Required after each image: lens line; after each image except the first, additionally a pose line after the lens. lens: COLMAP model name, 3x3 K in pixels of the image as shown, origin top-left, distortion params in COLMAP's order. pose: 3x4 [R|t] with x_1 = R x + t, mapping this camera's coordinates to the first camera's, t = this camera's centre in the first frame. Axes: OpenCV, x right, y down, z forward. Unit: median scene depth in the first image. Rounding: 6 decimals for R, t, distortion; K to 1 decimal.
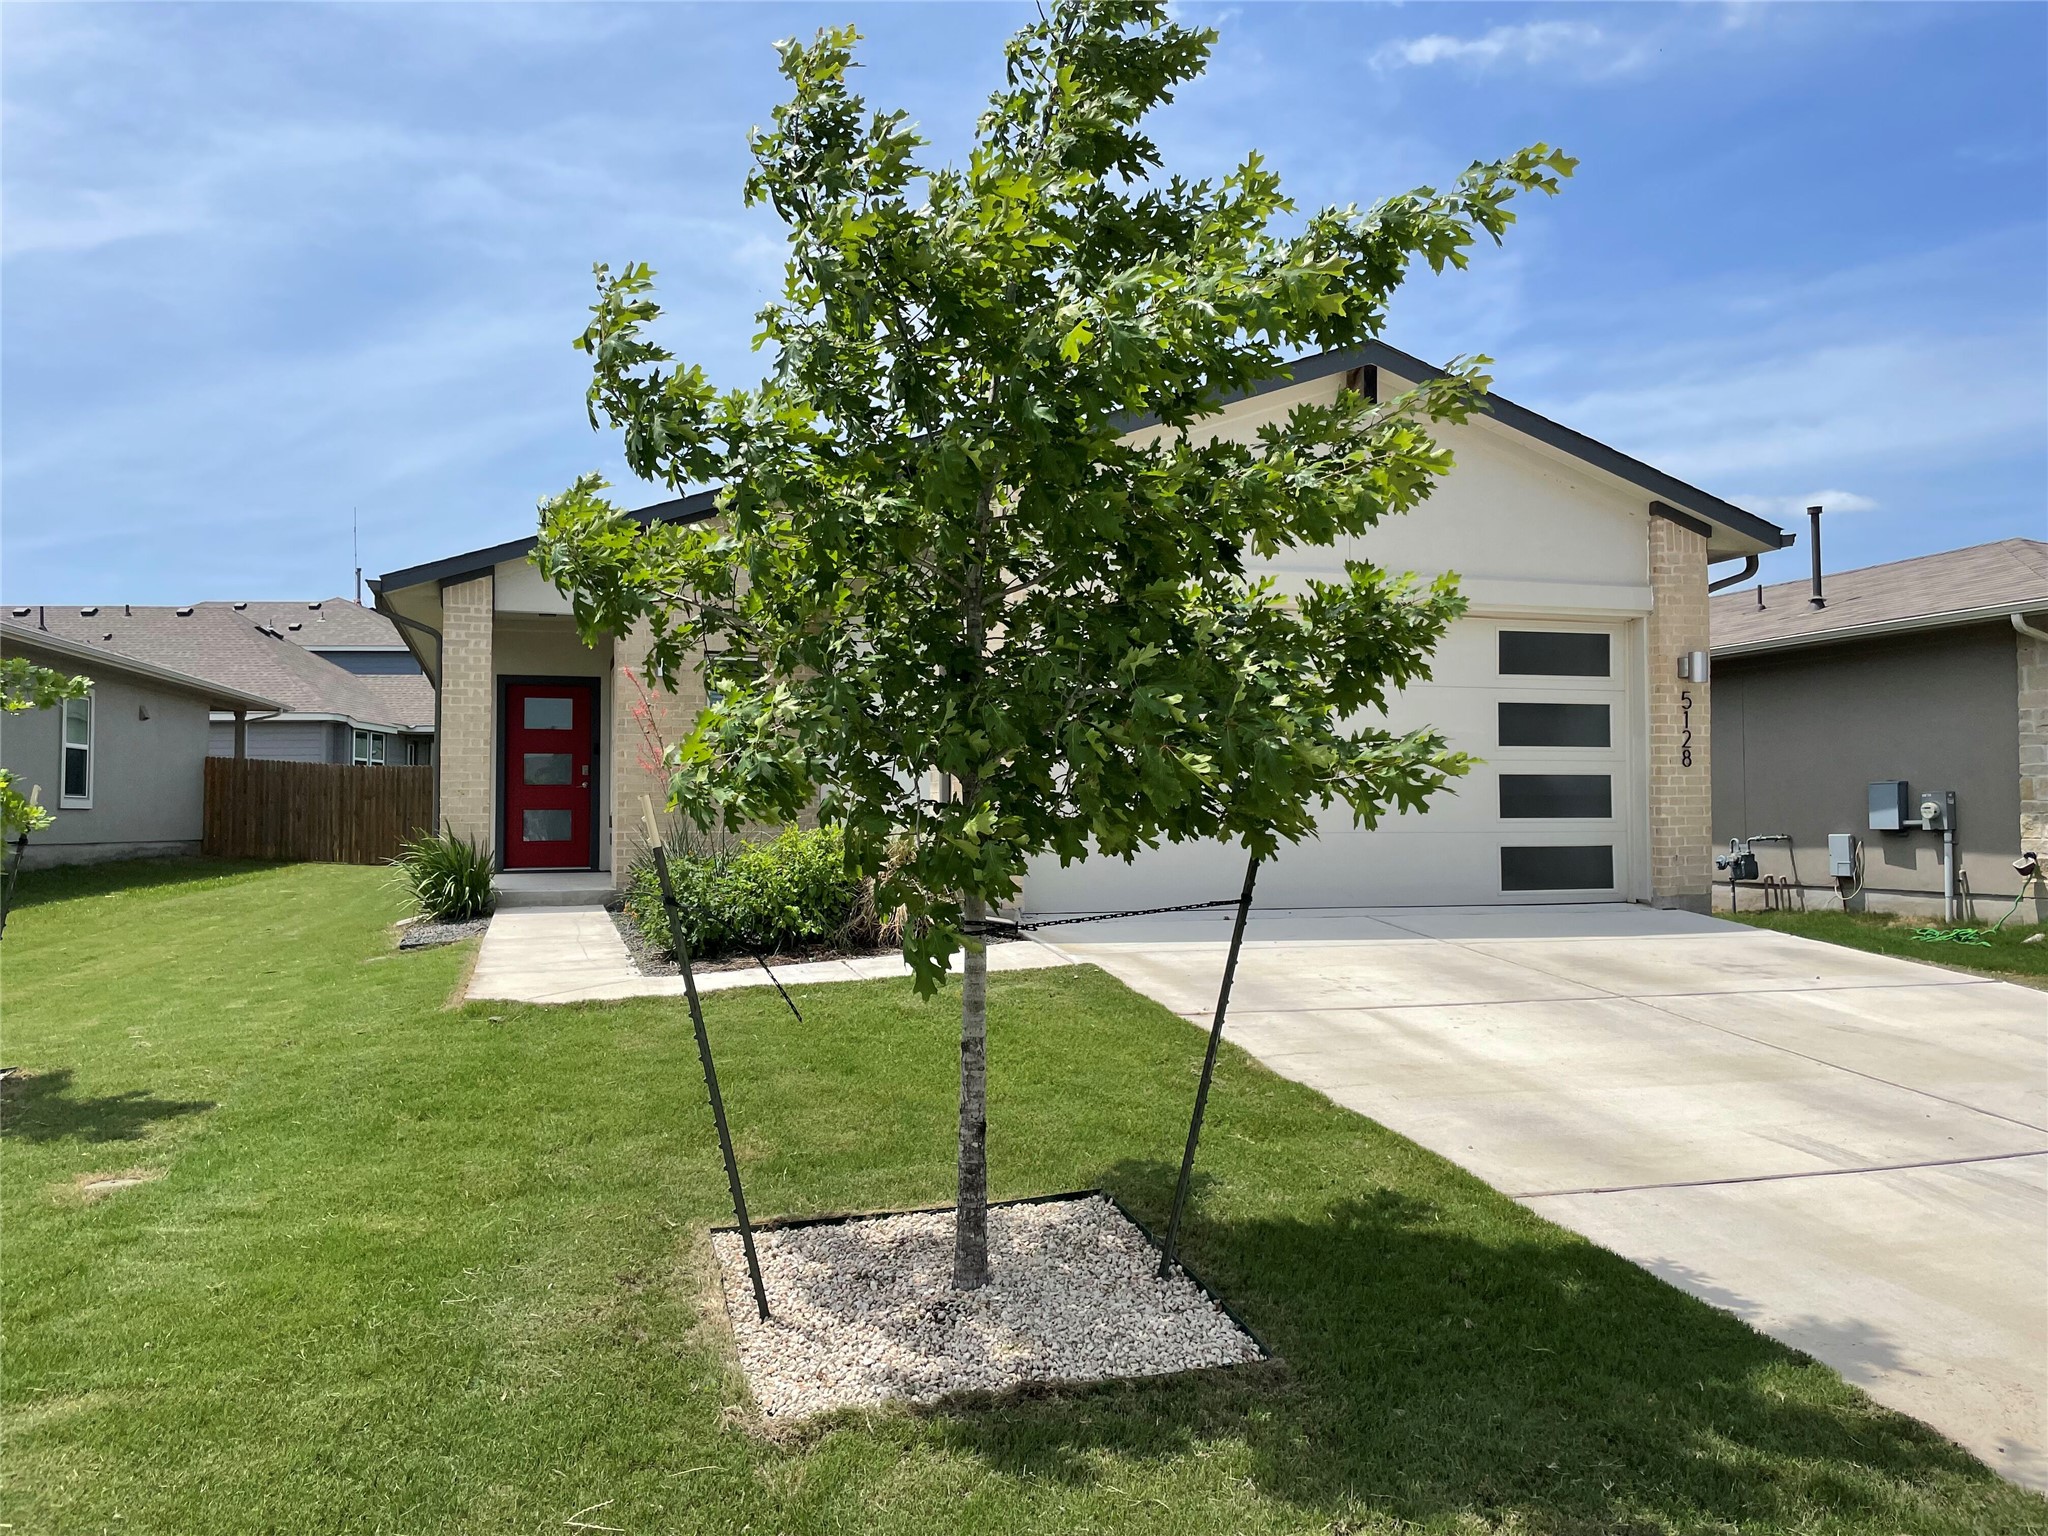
lens RADIAL K [[1567.9, 0, 1017.6], [0, 1567.9, 753.5], [0, 0, 1]] dist [0.040584, -0.011605]
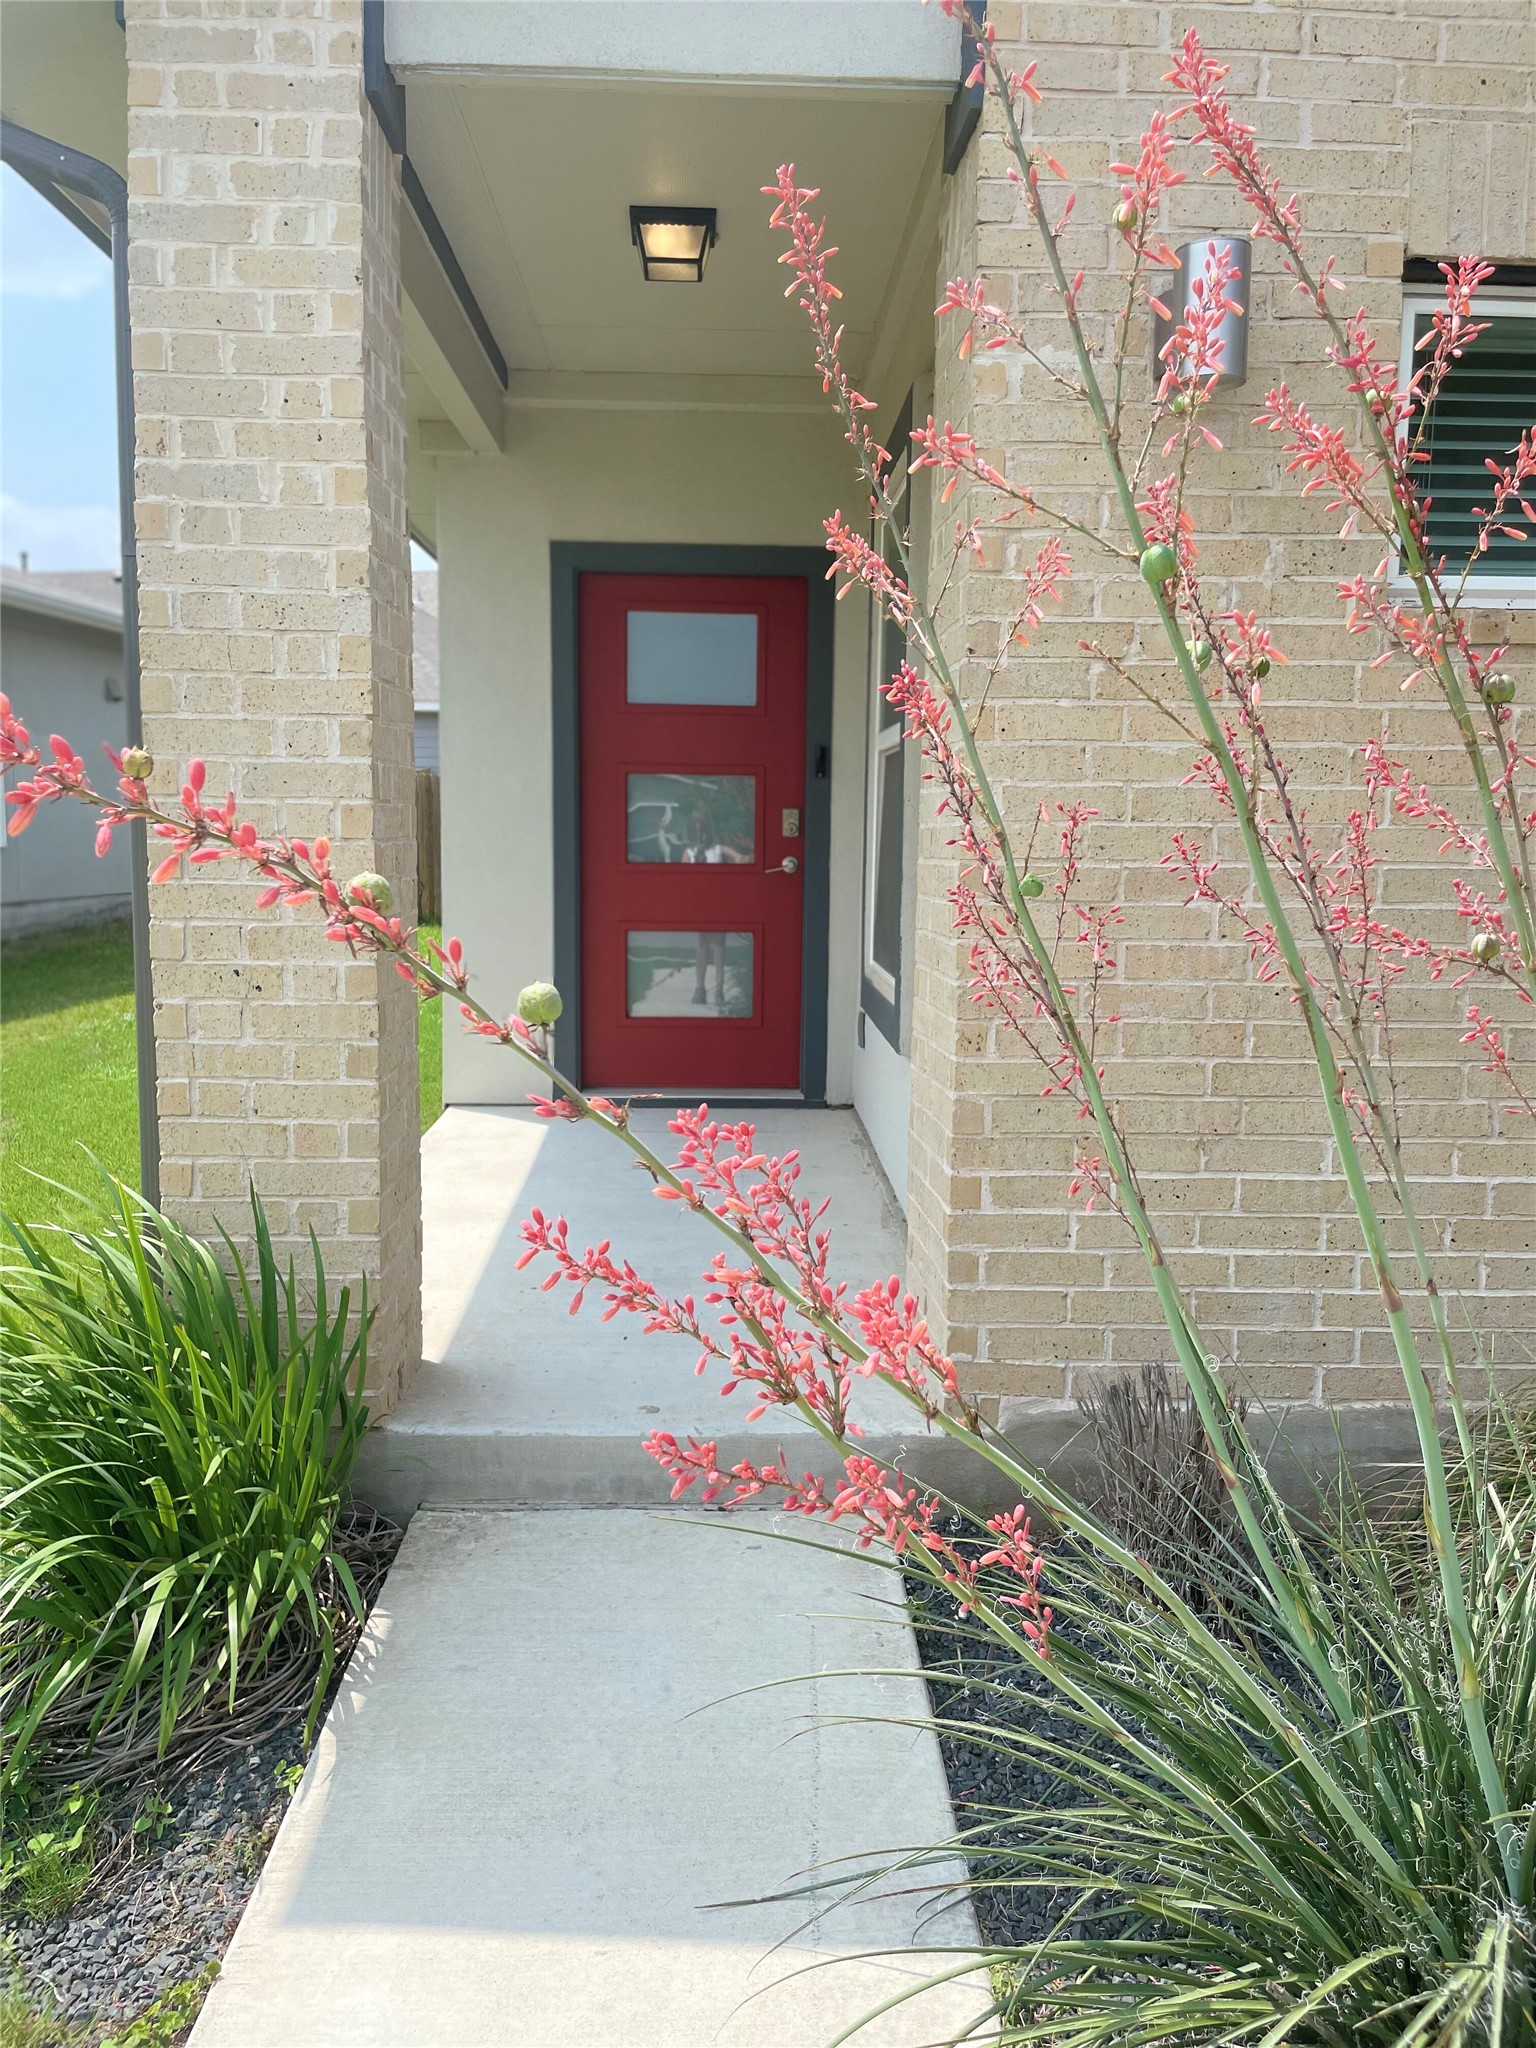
lens RADIAL K [[1567.9, 0, 776.1], [0, 1567.9, 1019.9], [0, 0, 1]] dist [0.040584, -0.011605]
pose [[0.964513, 0.052869, -0.258687, -0.227904], [-0.009597, 0.986120, 0.165757, -0.005294], [0.263860, -0.157392, 0.951633, 0.810589]]
